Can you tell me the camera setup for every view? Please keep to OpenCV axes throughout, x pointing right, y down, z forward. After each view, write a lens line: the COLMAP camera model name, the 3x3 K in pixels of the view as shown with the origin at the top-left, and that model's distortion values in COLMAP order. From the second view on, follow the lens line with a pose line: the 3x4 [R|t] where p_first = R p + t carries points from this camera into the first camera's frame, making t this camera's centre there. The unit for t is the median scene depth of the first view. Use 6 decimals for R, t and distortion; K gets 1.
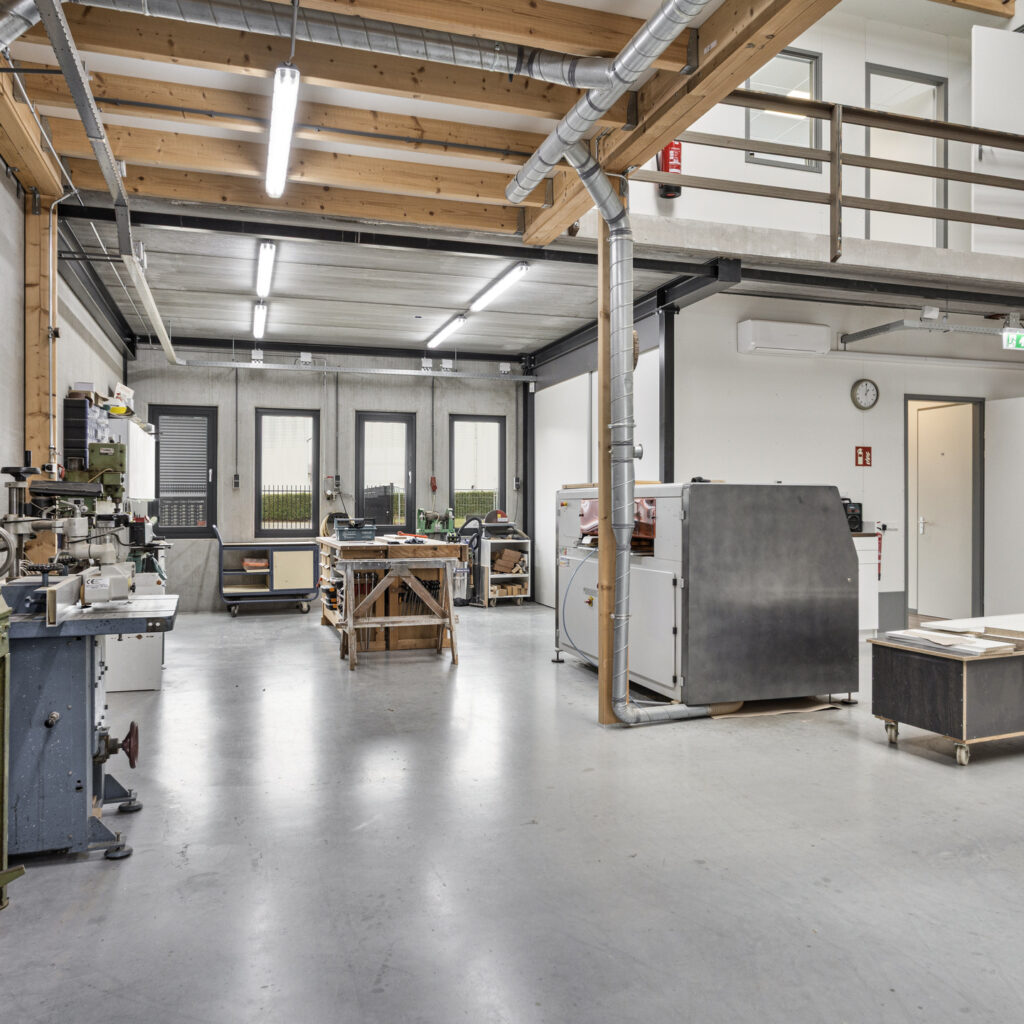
lens RADIAL K [[886.3, 0, 512.0], [0, 886.3, 512.0], [0, 0, 1]] dist [-0.004193, -0.004359]
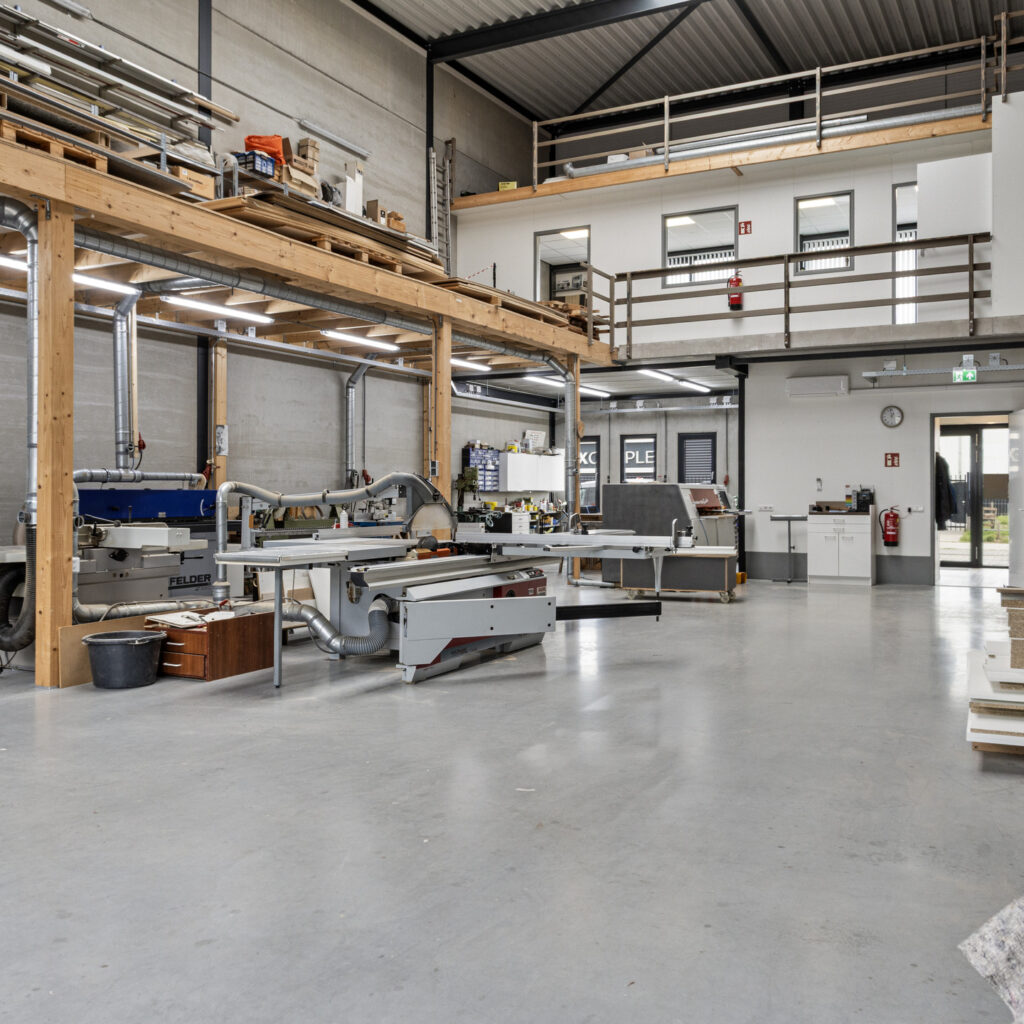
lens RADIAL K [[1049.0, 0, 512.0], [0, 1049.0, 512.0], [0, 0, 1]] dist [-0.001585, -0.001871]
pose [[0.707189, 0.008032, -0.706979, 1.158555], [0.000240, 0.999933, 0.011599, 0.001457], [0.707025, -0.008372, 0.707139, -0.629884]]
